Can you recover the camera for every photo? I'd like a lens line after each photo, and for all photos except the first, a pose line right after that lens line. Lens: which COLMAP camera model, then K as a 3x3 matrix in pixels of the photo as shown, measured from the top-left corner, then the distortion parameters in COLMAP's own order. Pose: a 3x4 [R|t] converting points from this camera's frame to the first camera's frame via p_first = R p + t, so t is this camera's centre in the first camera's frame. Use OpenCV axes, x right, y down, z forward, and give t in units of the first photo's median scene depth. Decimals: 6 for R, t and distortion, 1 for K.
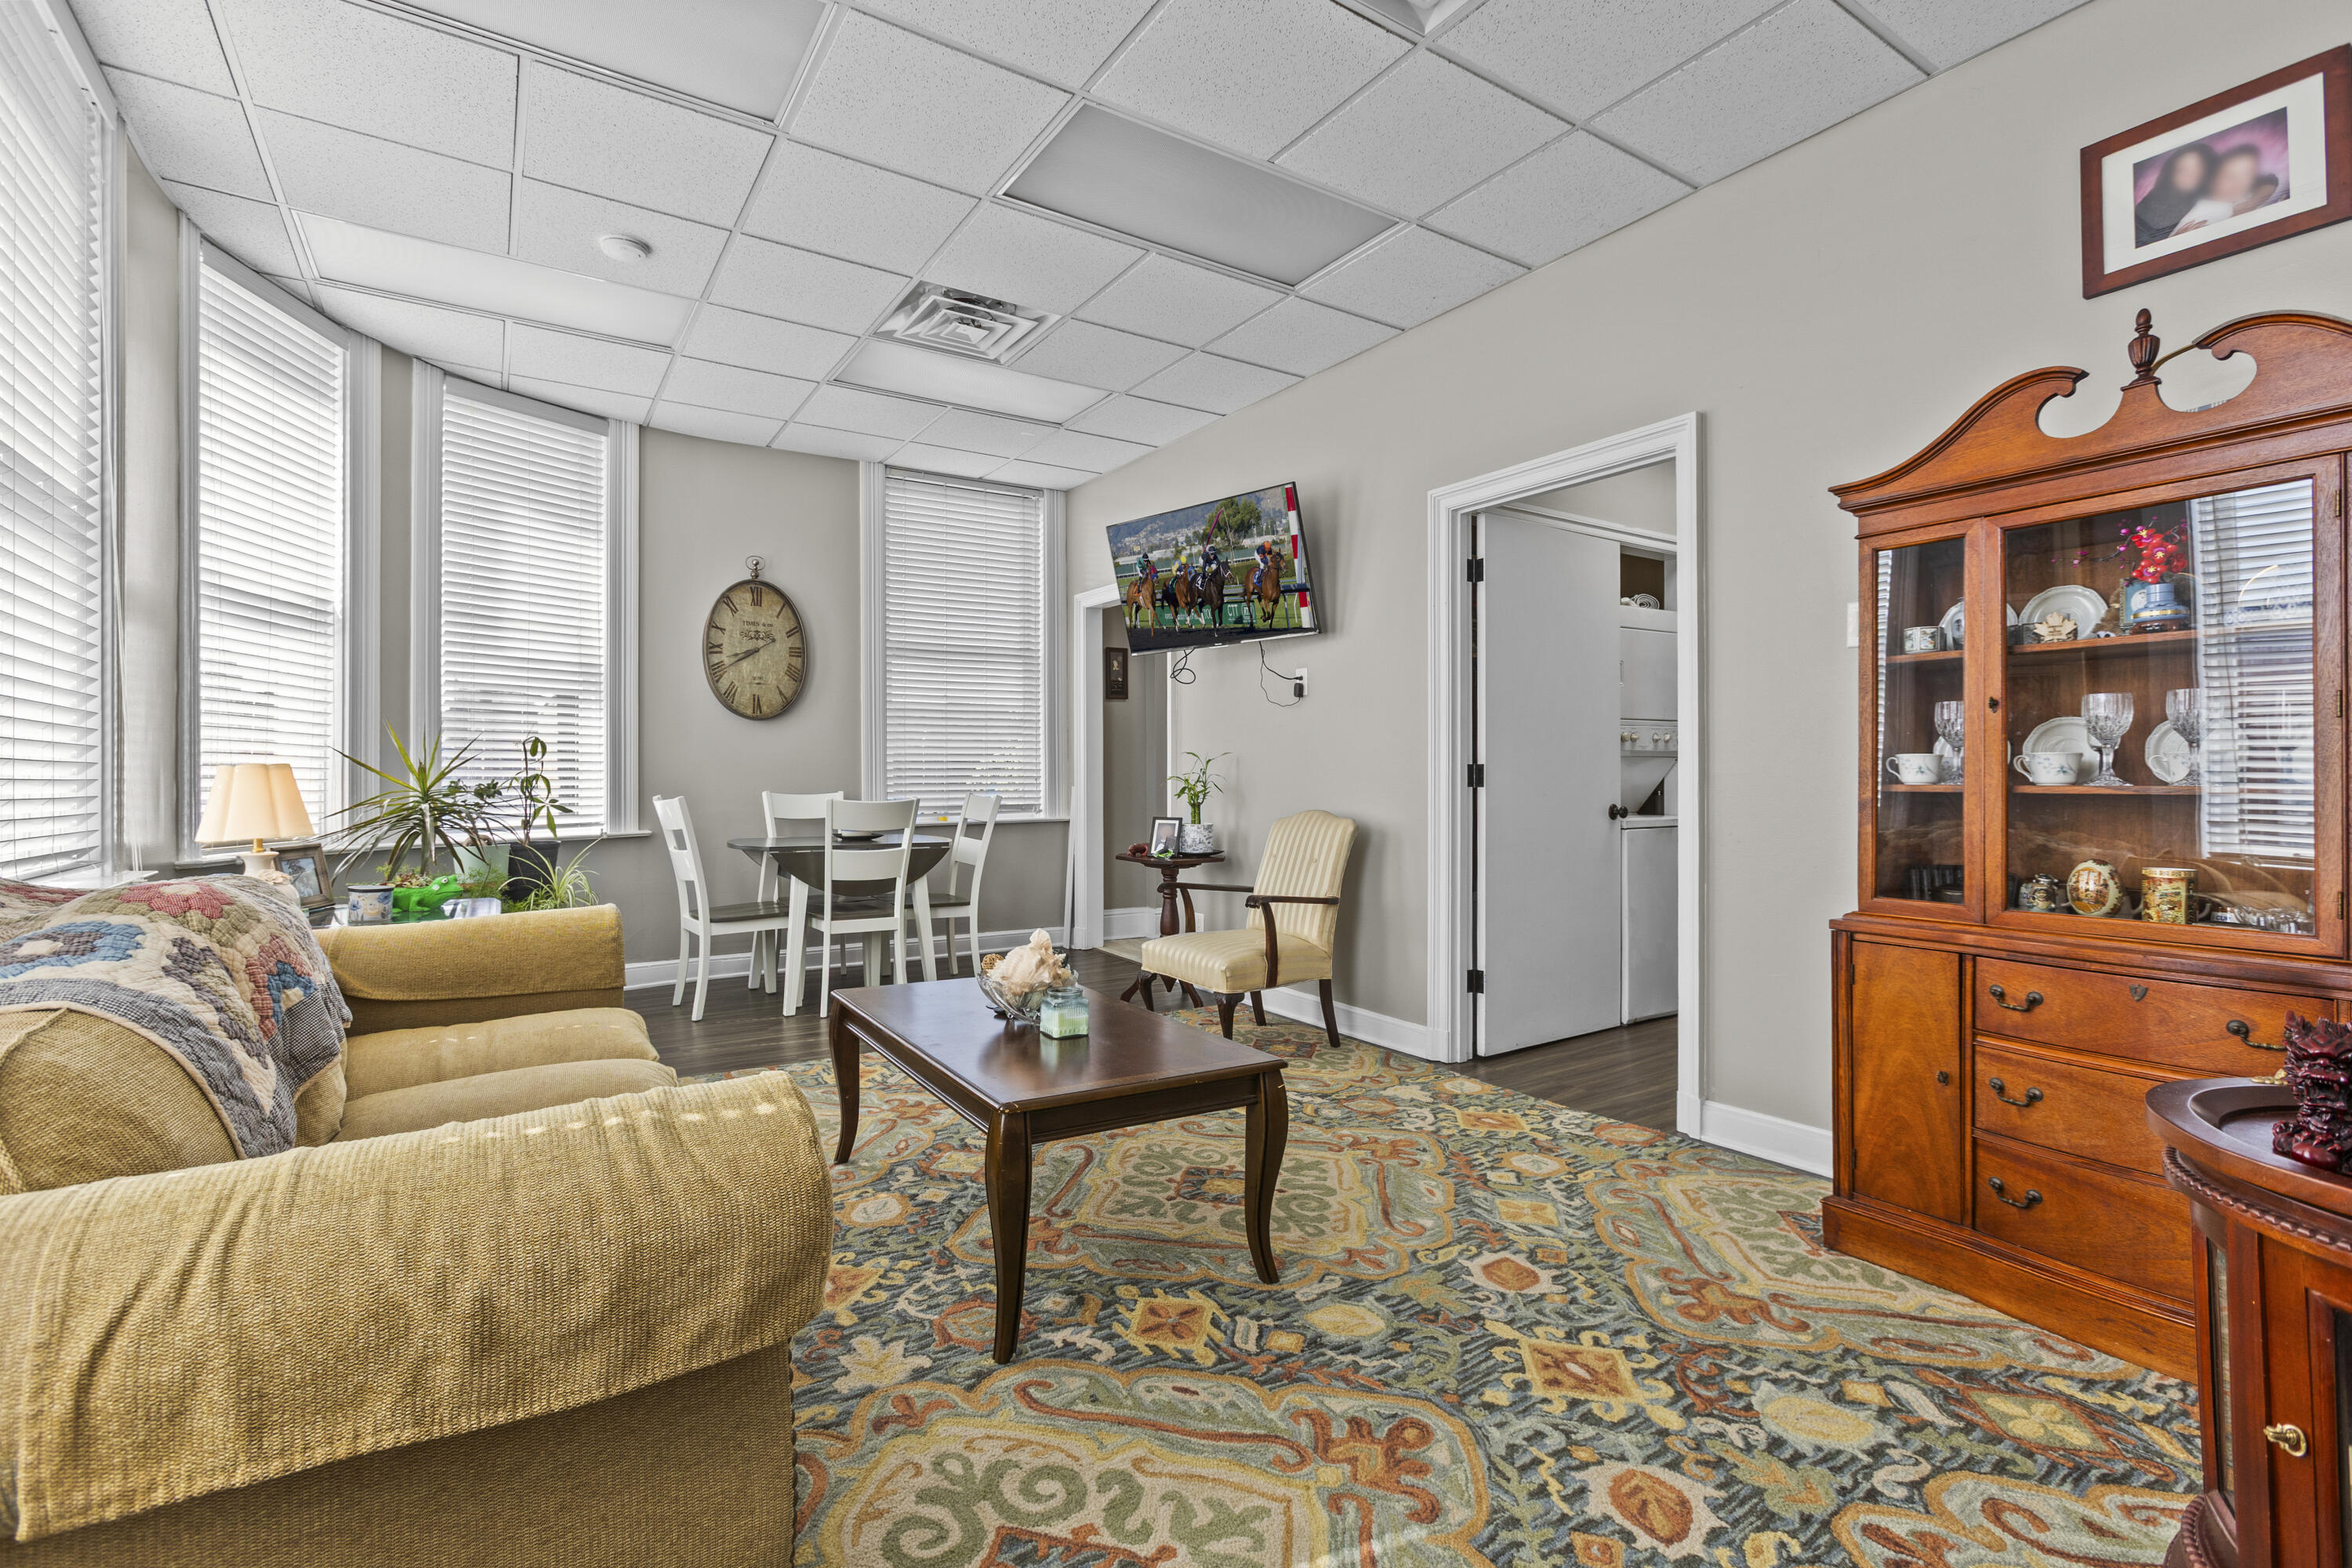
lens RADIAL K [[1064.5, 0, 1170.7], [0, 1064.5, 771.9], [0, 0, 1]] dist [-0.012130, 0.000301]
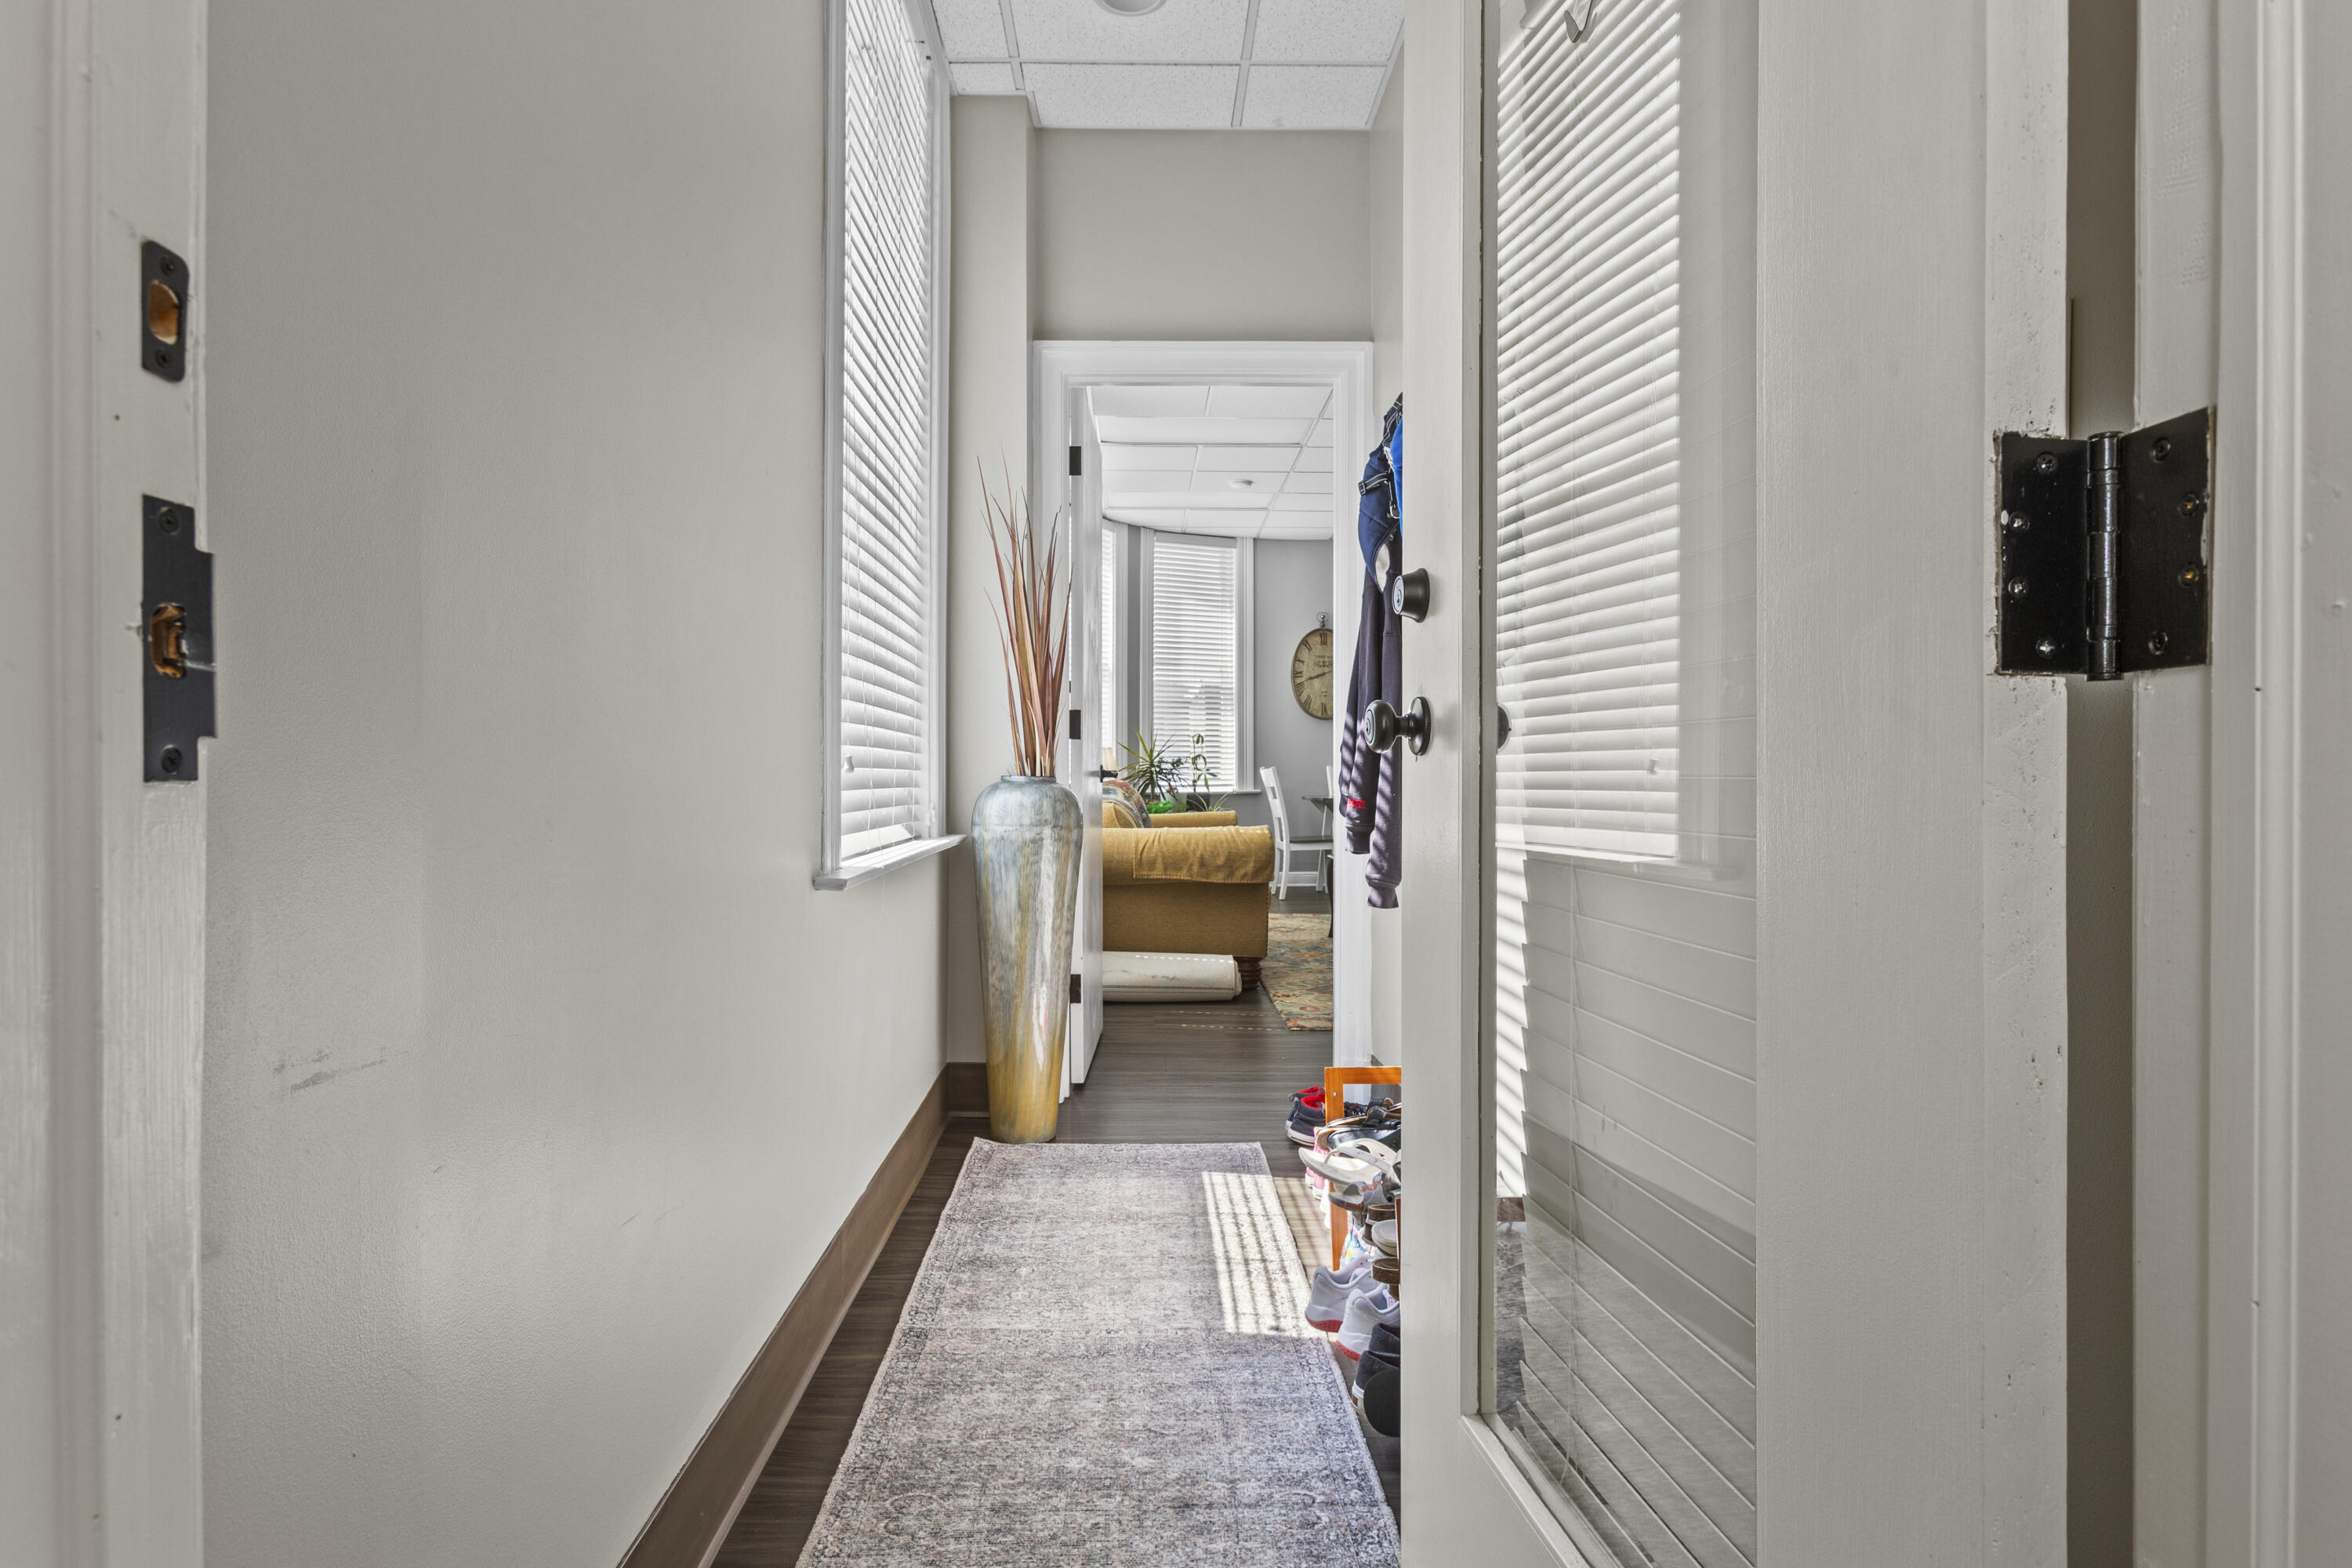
lens RADIAL K [[1288.8, 0, 1176.9], [0, 1288.8, 777.9], [0, 0, 1]] dist [-0.000634, -0.000004]
pose [[0.855333, 0.006245, -0.518041, 0.512728], [-0.000008, 0.999928, 0.012041, 0.016425], [0.518079, -0.010295, 0.855271, -0.912037]]
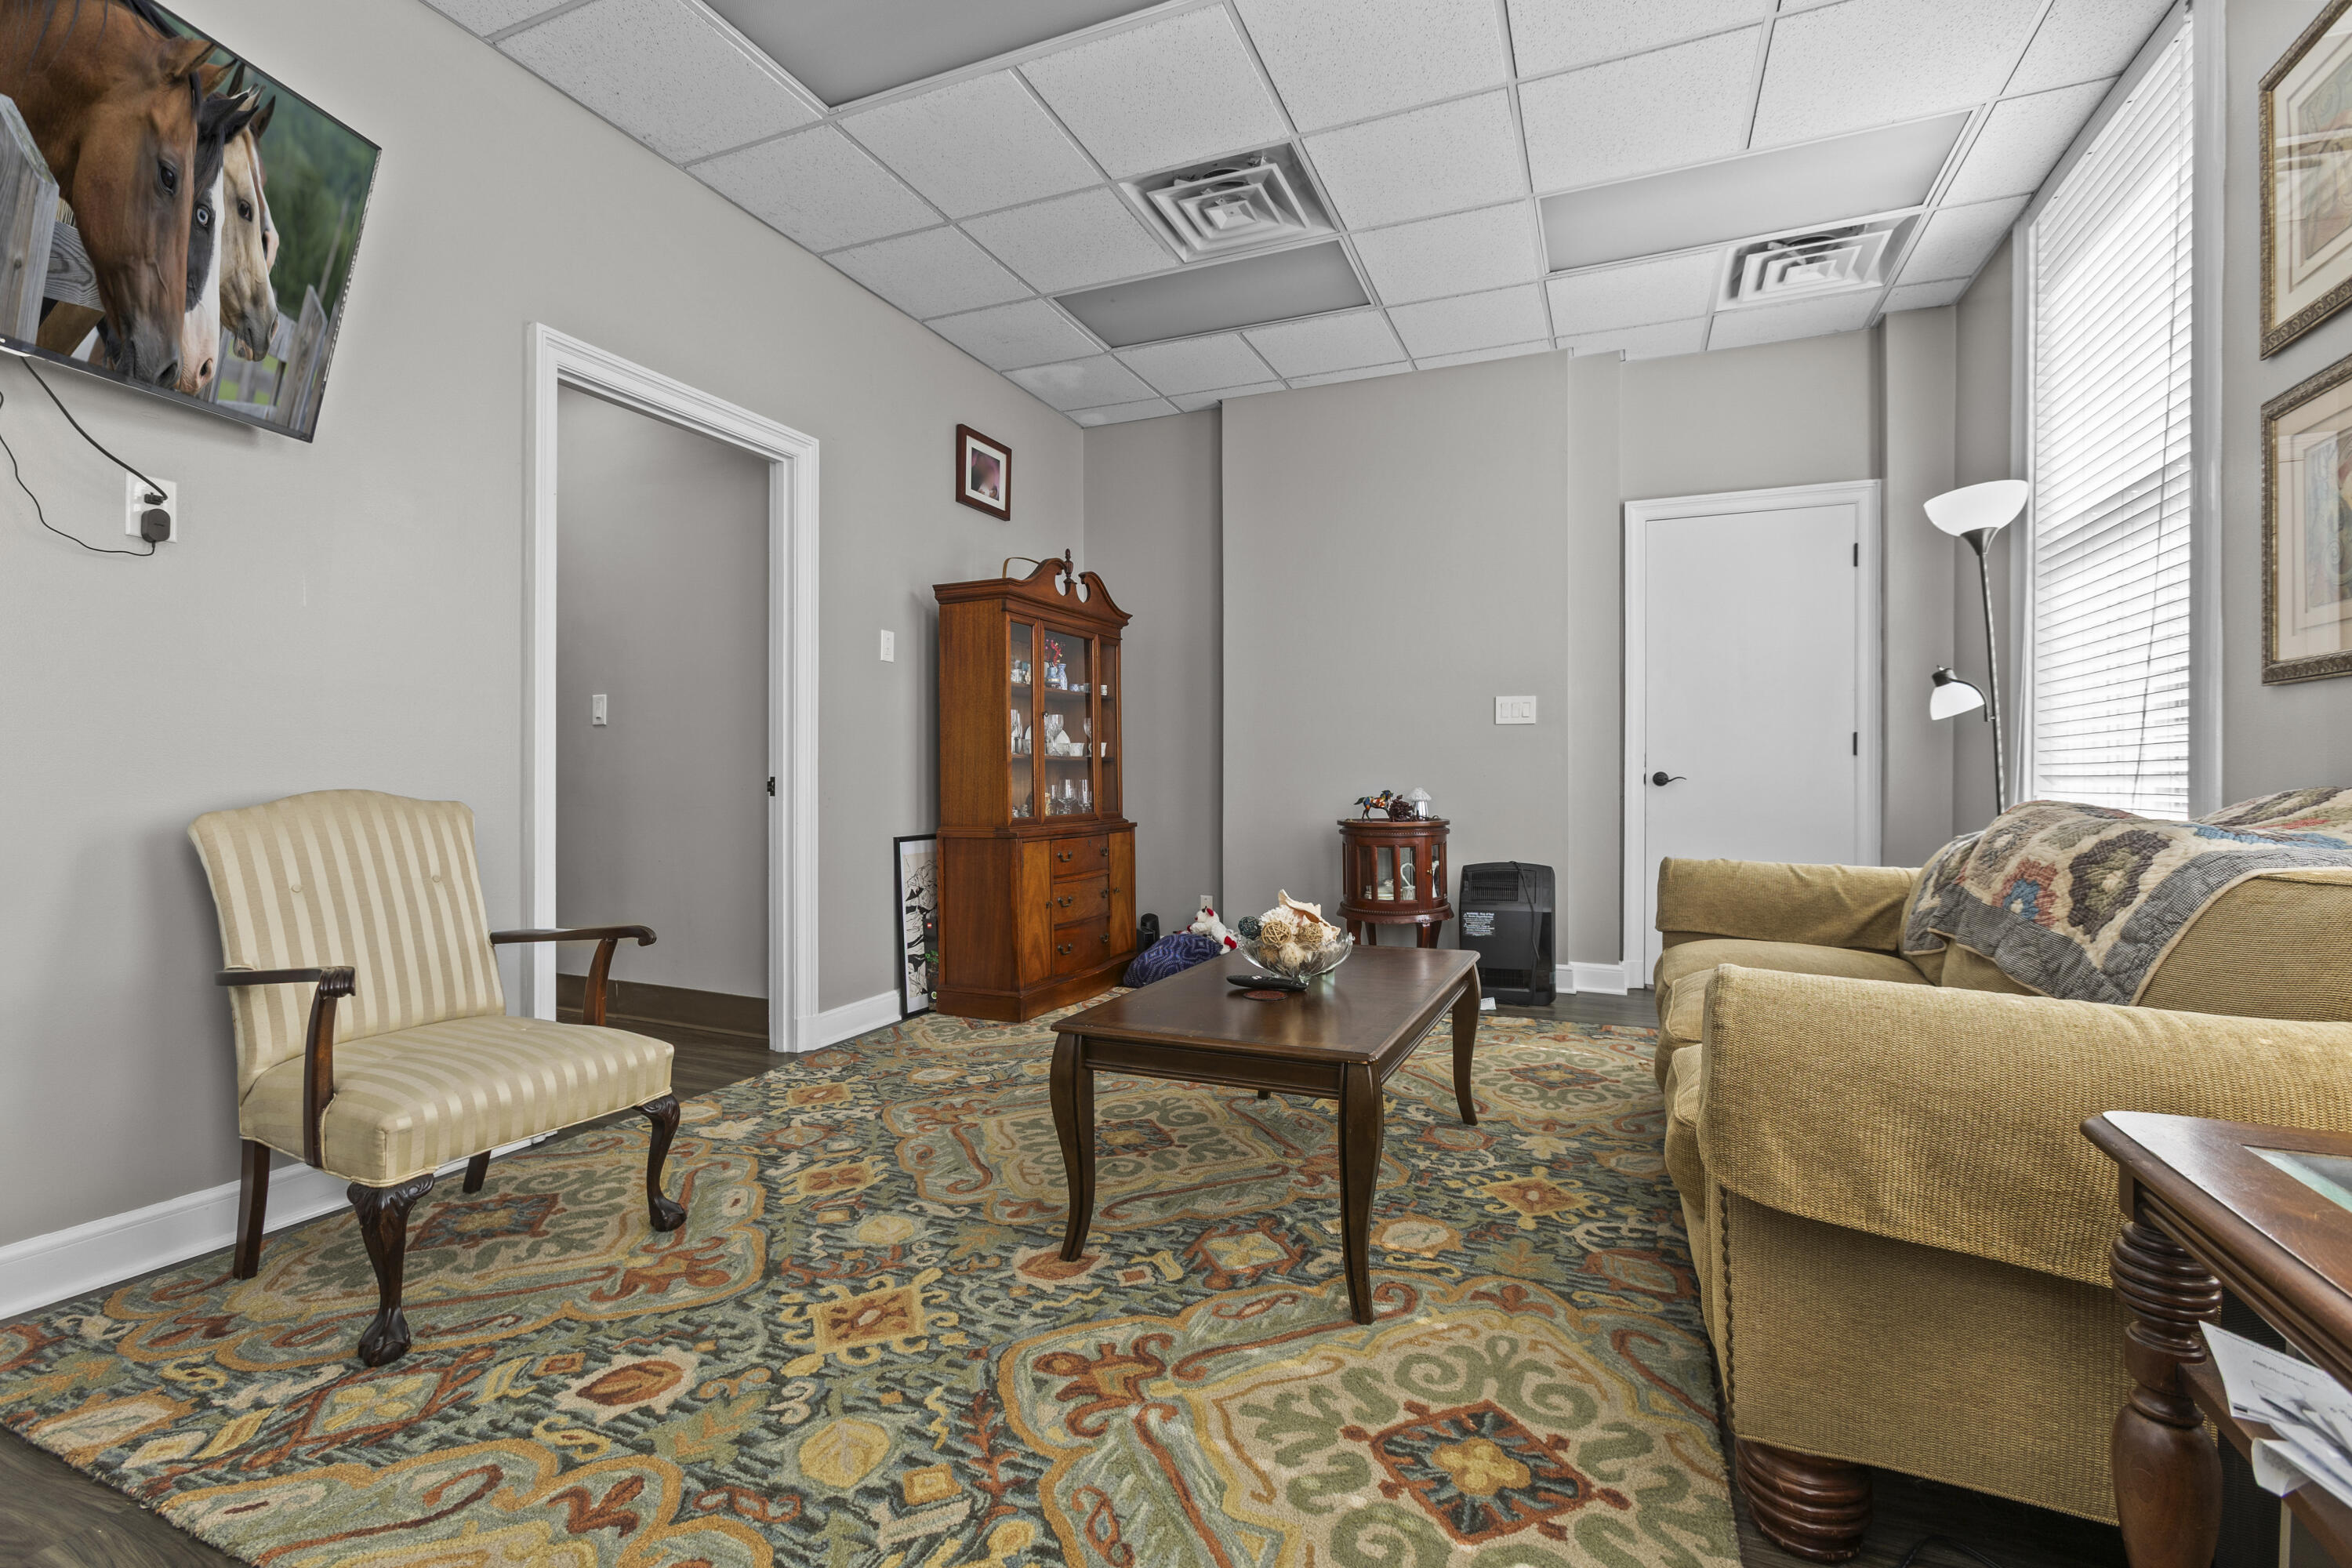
lens RADIAL K [[1064.5, 0, 1161.6], [0, 1064.5, 777.9], [0, 0, 1]] dist [-0.012130, 0.000301]
pose [[-0.557977, 0.001645, 0.829855, -0.276441], [-0.007910, 0.999942, -0.007301, 0.018082], [-0.829819, -0.010638, -0.557932, 0.524221]]
